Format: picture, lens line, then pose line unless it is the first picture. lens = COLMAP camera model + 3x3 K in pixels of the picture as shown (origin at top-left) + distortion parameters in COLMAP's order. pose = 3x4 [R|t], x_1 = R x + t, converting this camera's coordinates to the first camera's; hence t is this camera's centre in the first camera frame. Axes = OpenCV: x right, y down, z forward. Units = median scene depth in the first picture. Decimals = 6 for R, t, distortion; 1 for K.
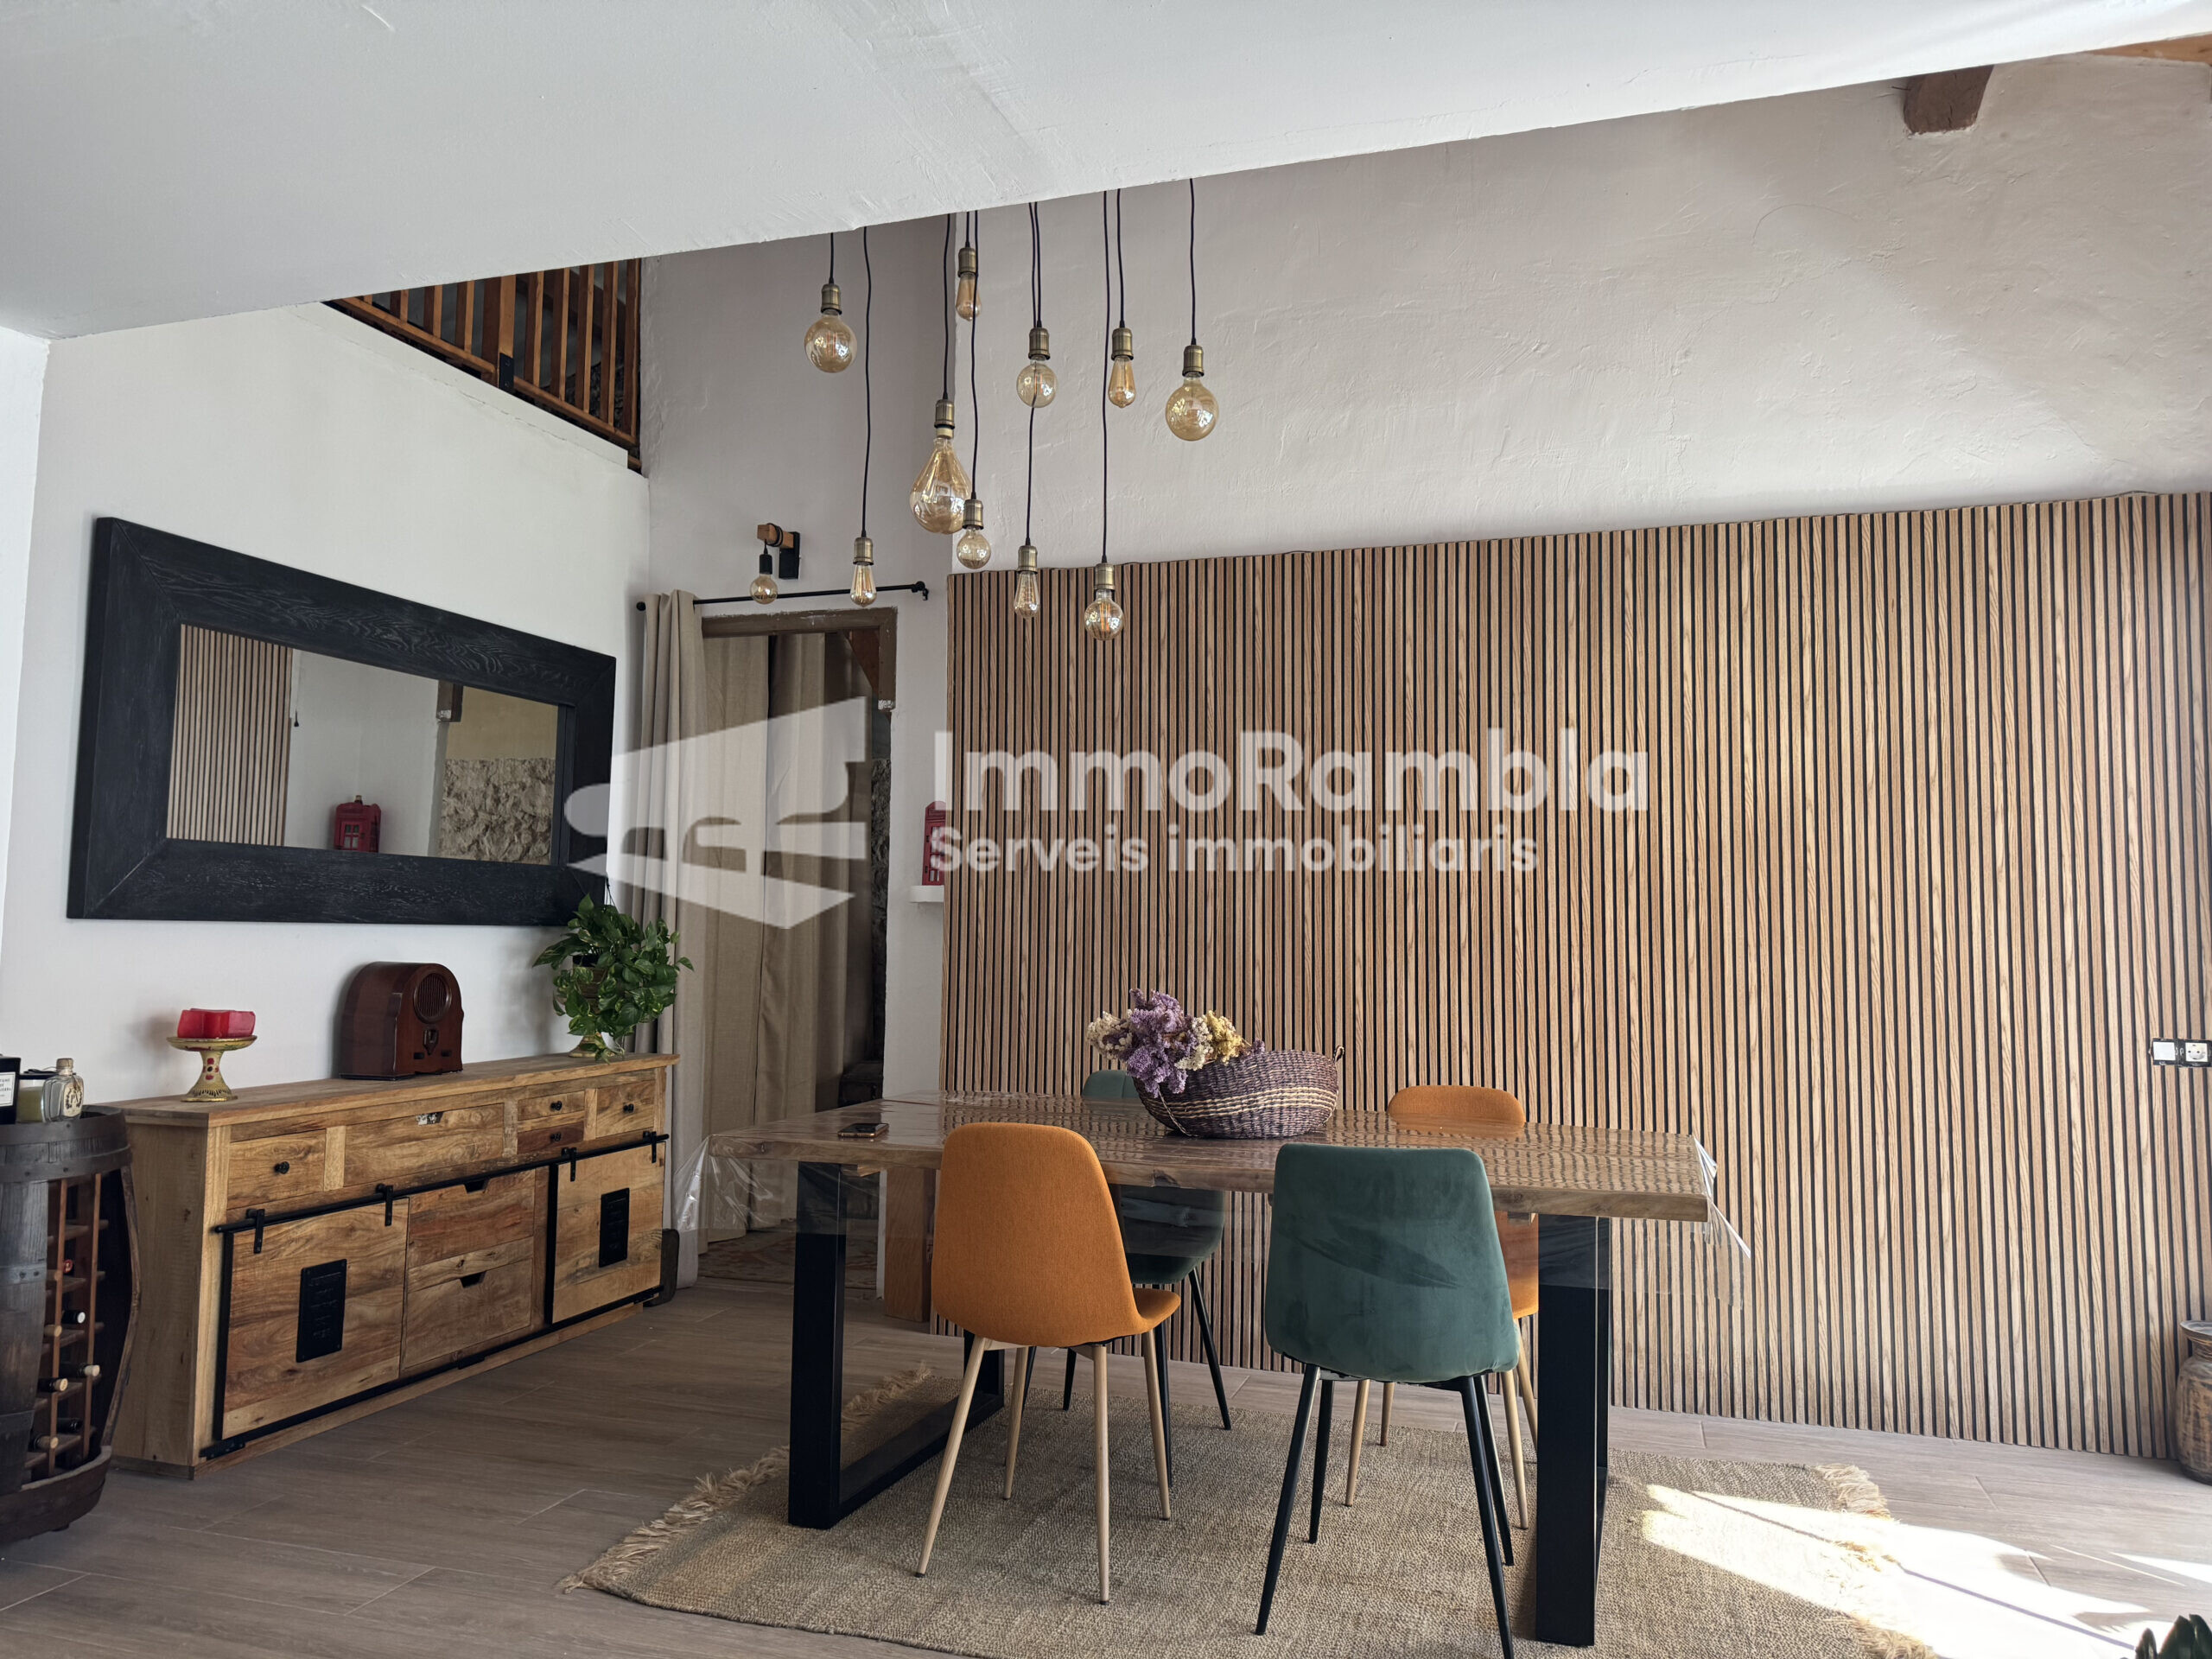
lens RADIAL K [[1566.5, 0, 1126.0], [0, 1566.5, 792.3], [0, 0, 1]] dist [0.066627, -0.100172]
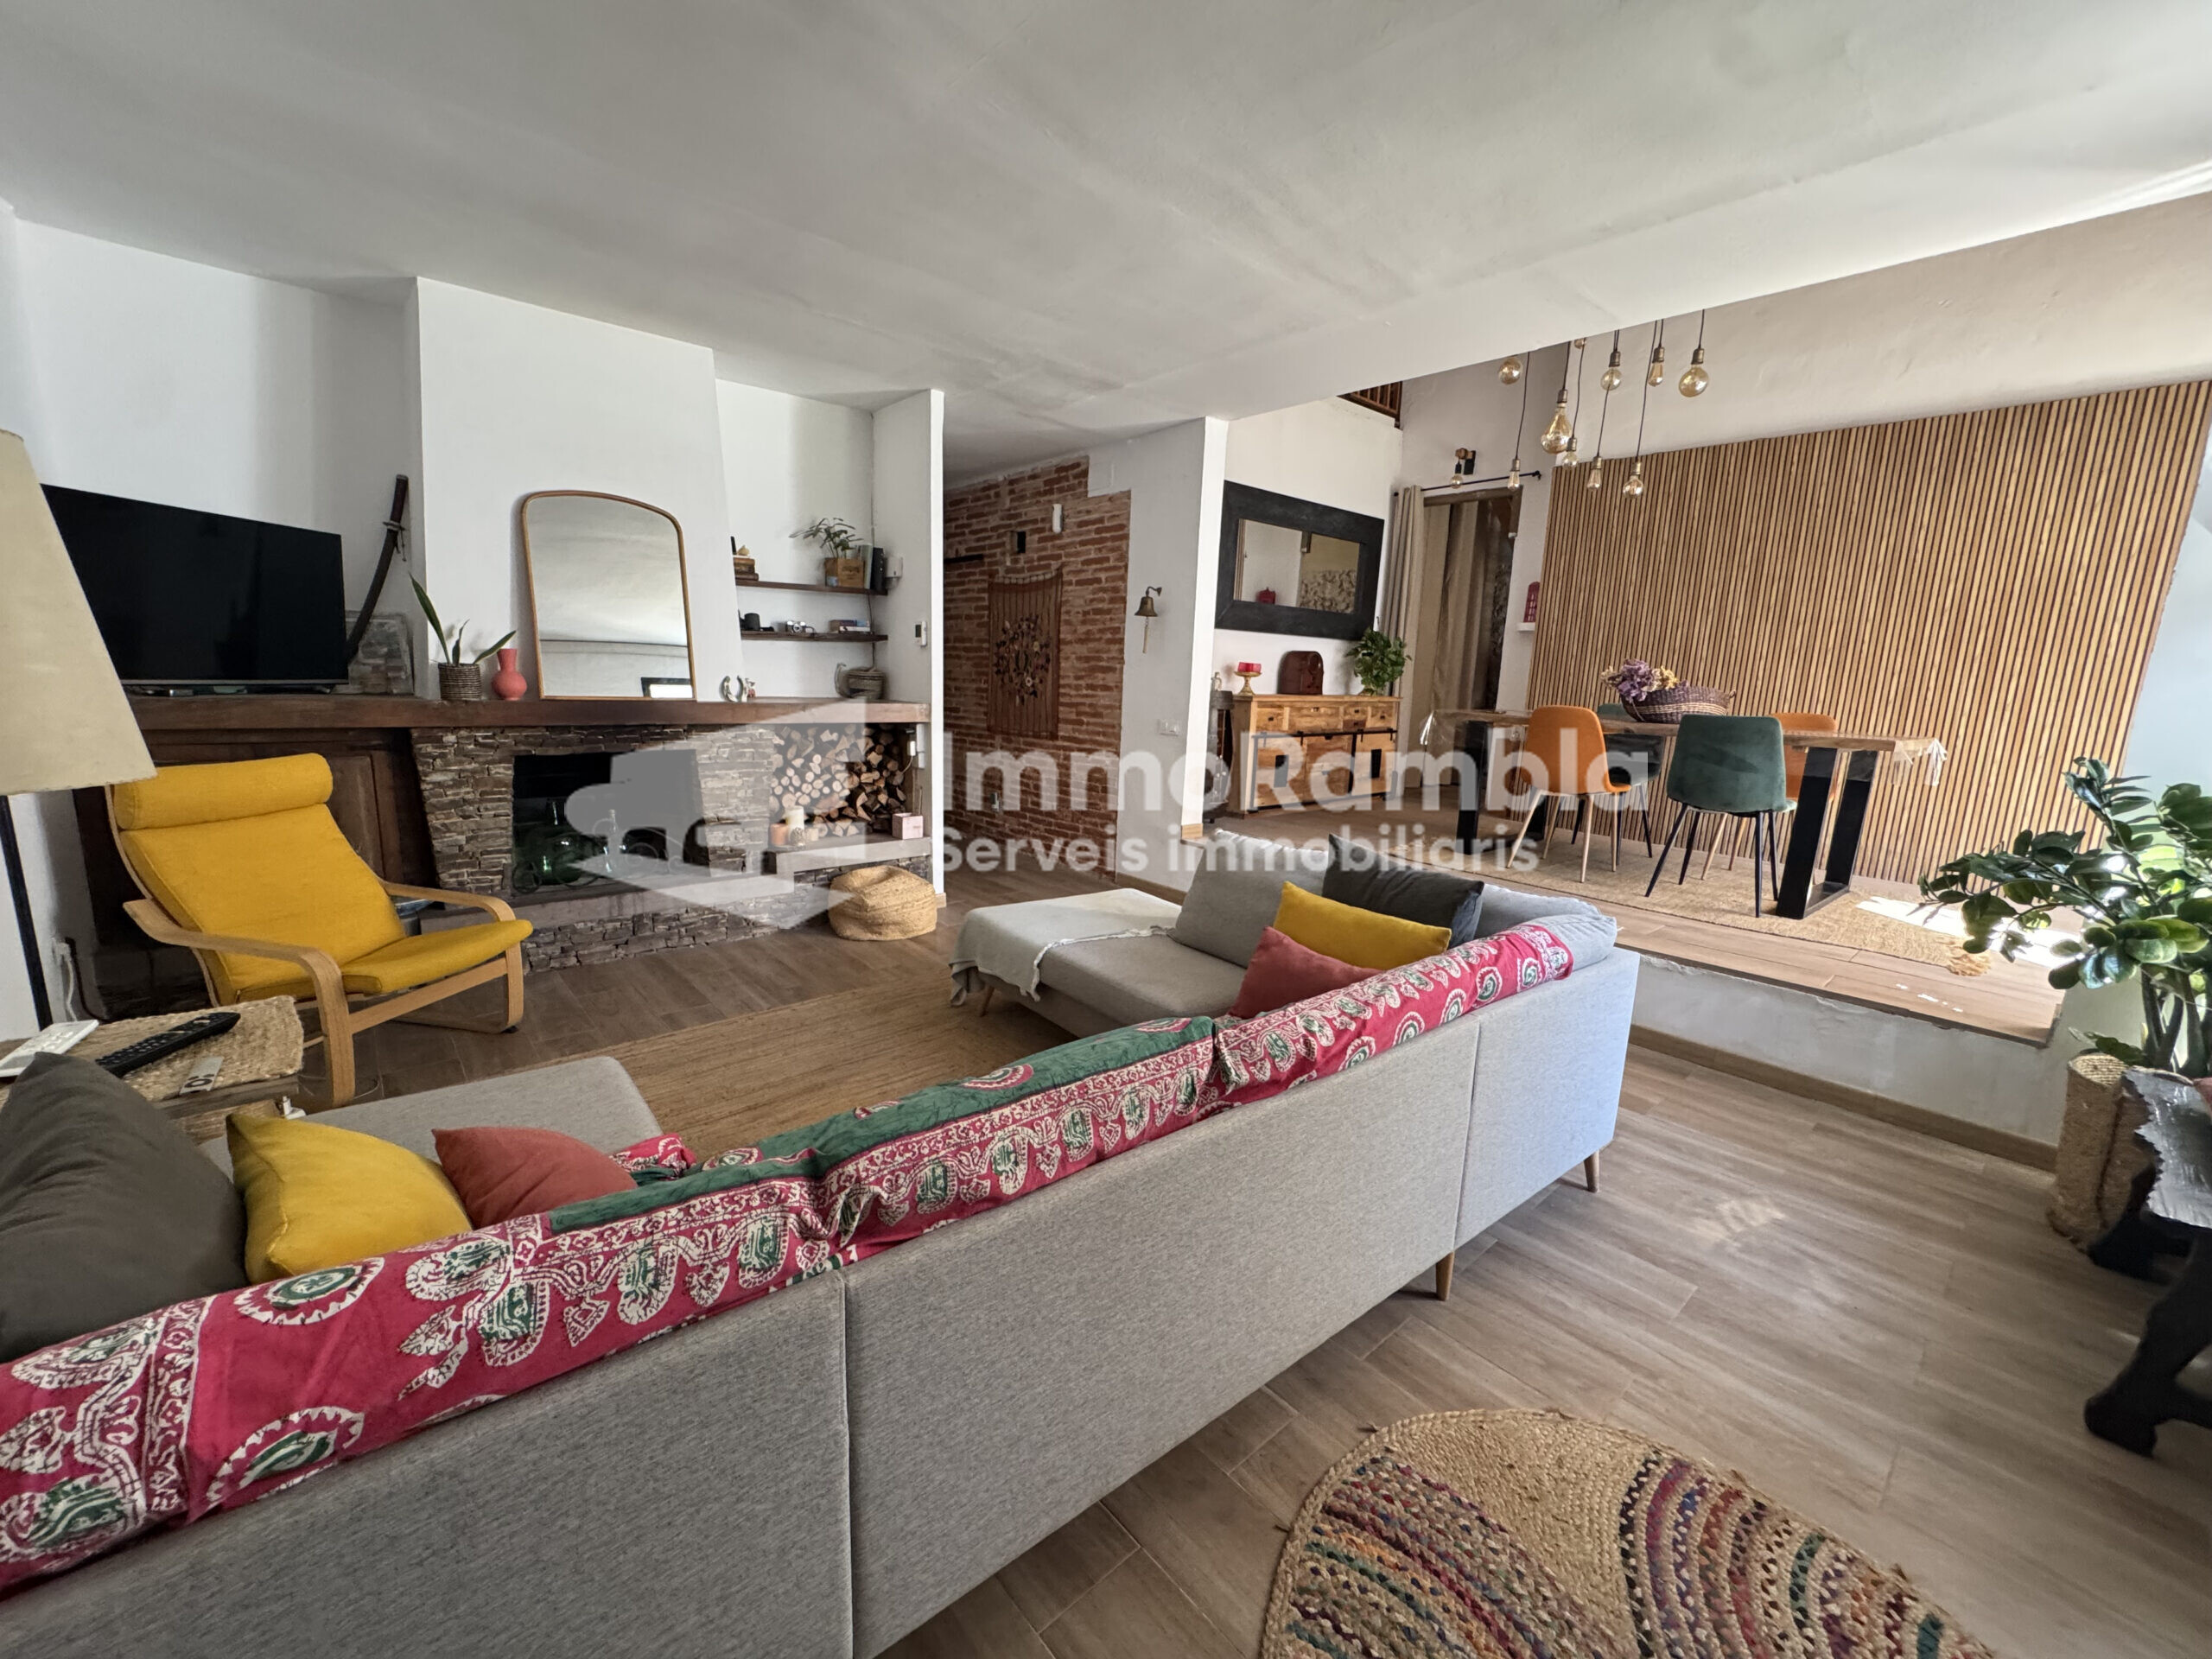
lens RADIAL K [[884.7, 0, 1098.4], [0, 884.7, 831.2], [0, 0, 1]] dist [-0.004546, 0.001092]
pose [[0.852140, 0.115969, -0.510303, 0.027746], [0.020138, 0.967148, 0.253416, 0.019879], [0.522927, -0.226223, 0.821810, -0.419527]]
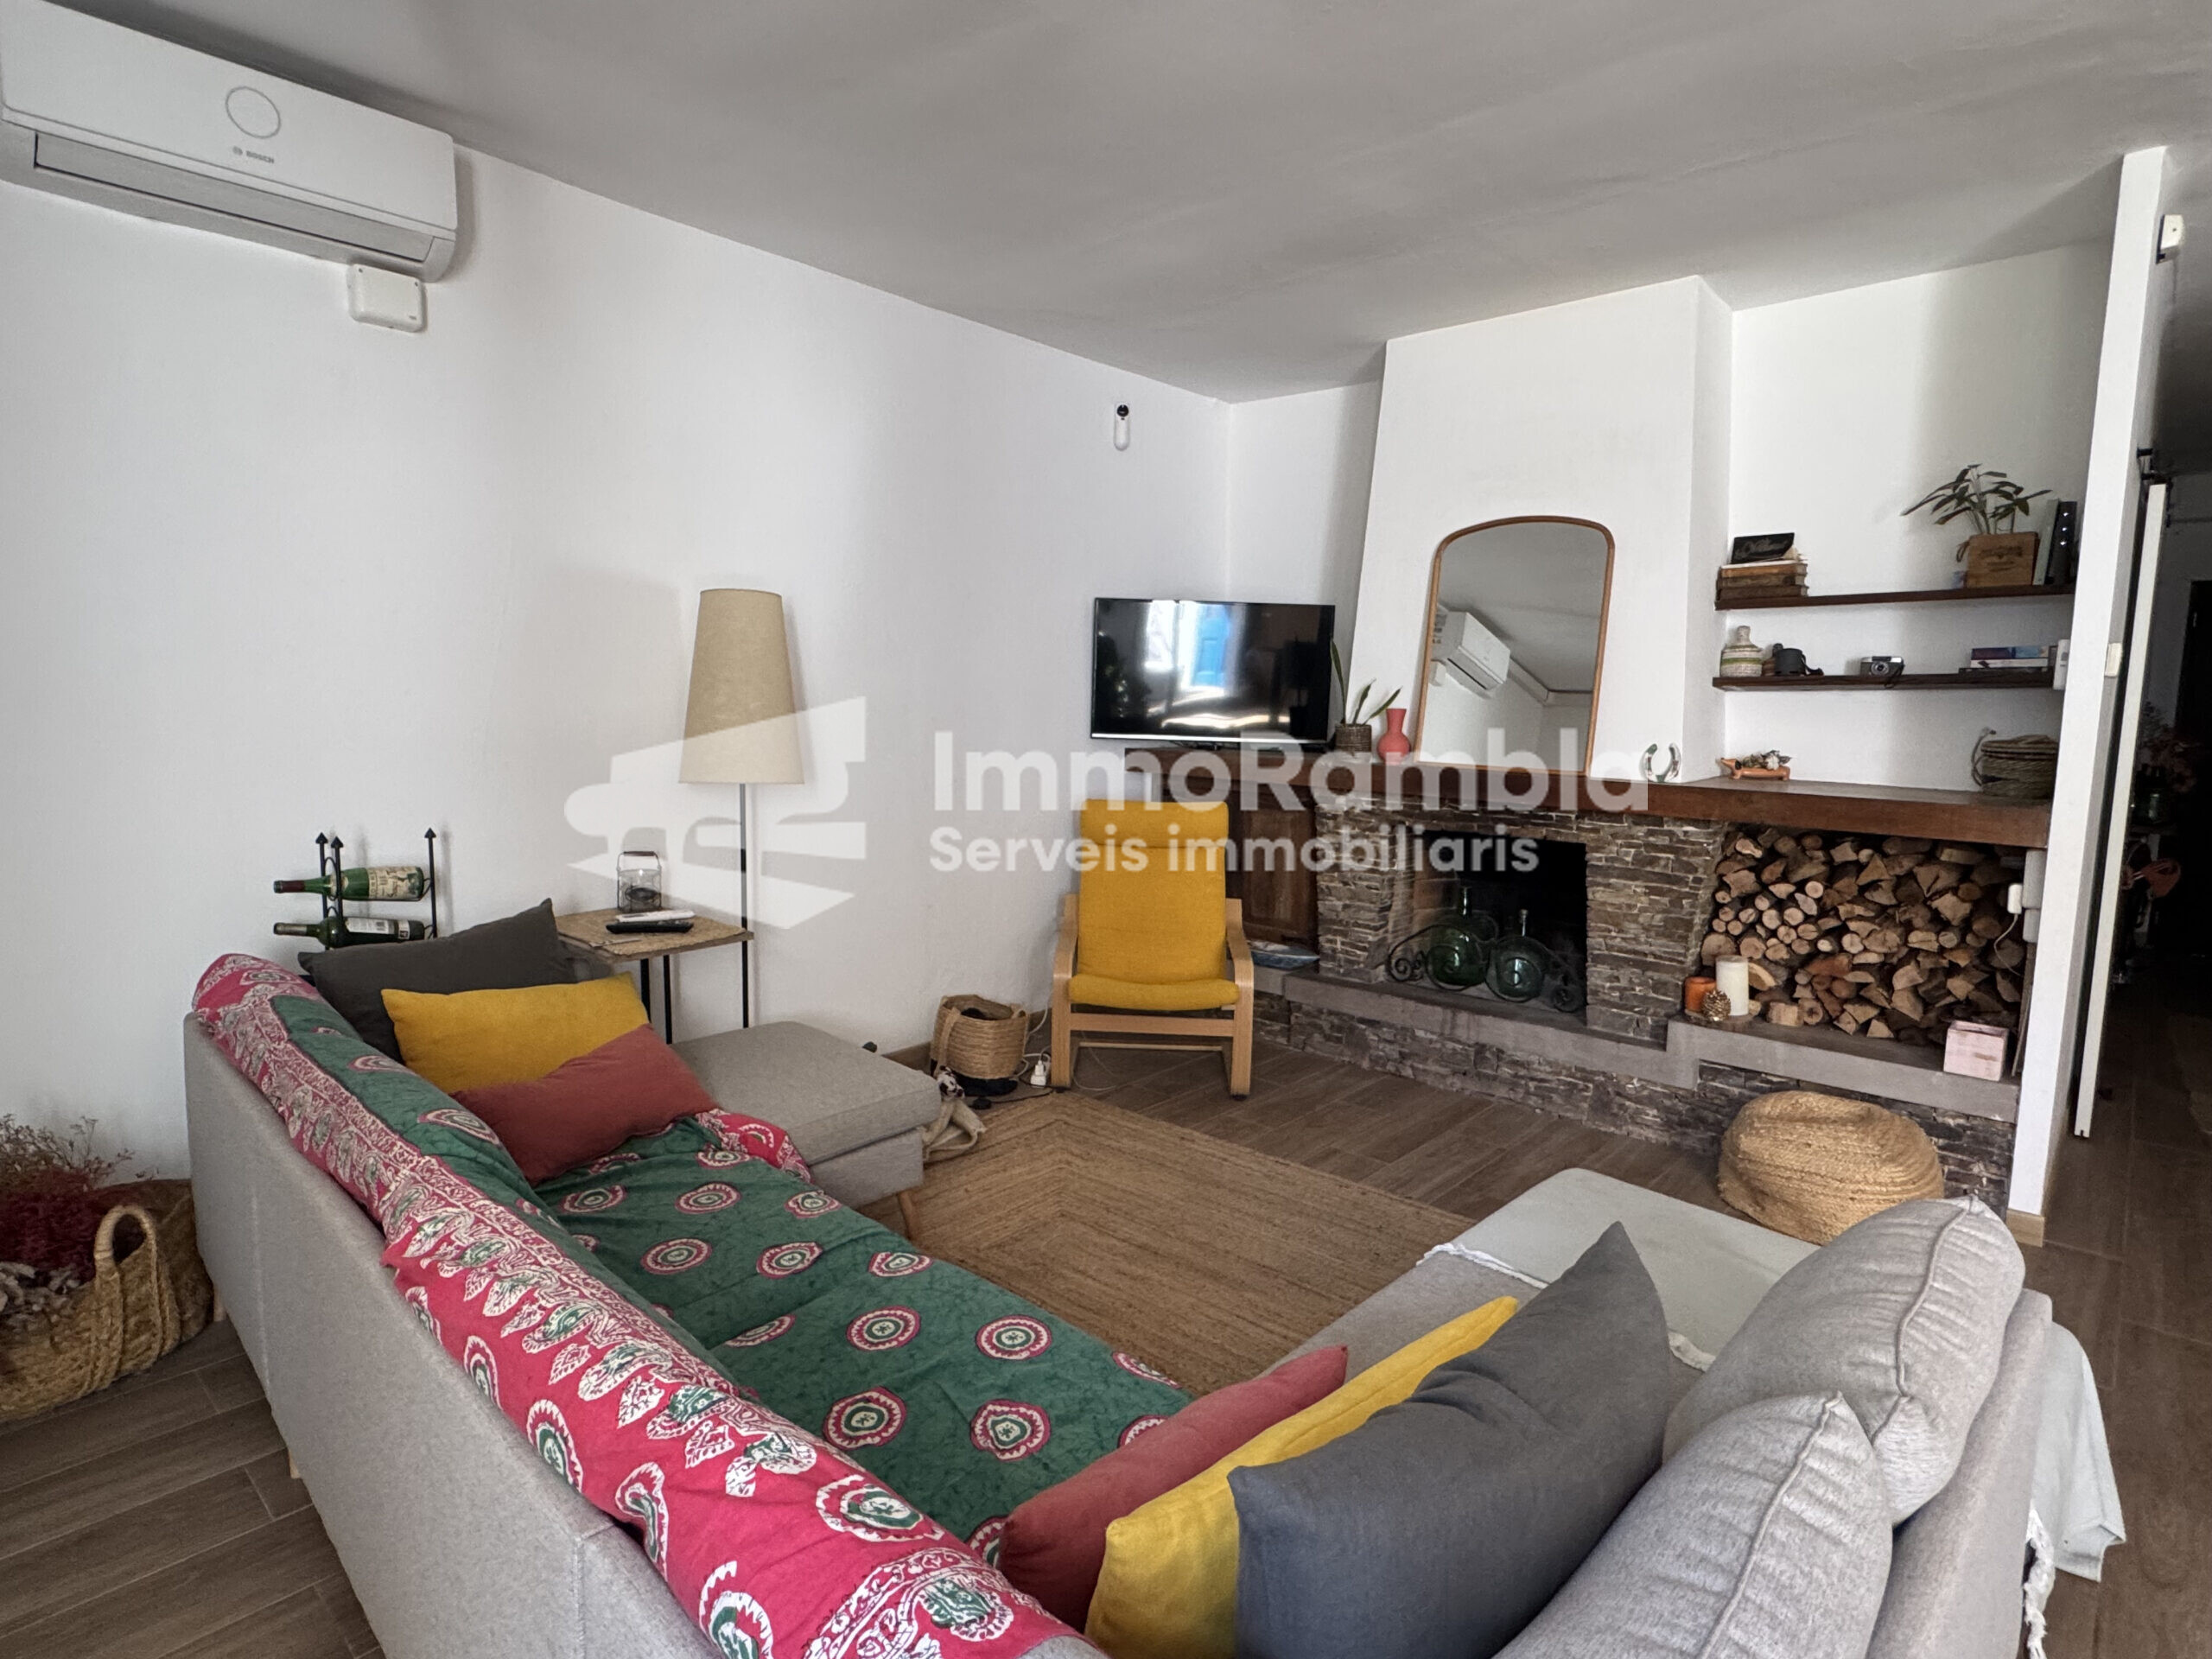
lens RADIAL K [[1167.0, 0, 1099.2], [0, 1167.0, 834.3], [0, 0, 1]] dist [-0.000009, -0.000139]
pose [[-0.411133, 0.093693, -0.906748, 0.122971], [0.060692, 0.995310, 0.075325, 0.065951], [0.909553, -0.024064, -0.414892, 0.147952]]
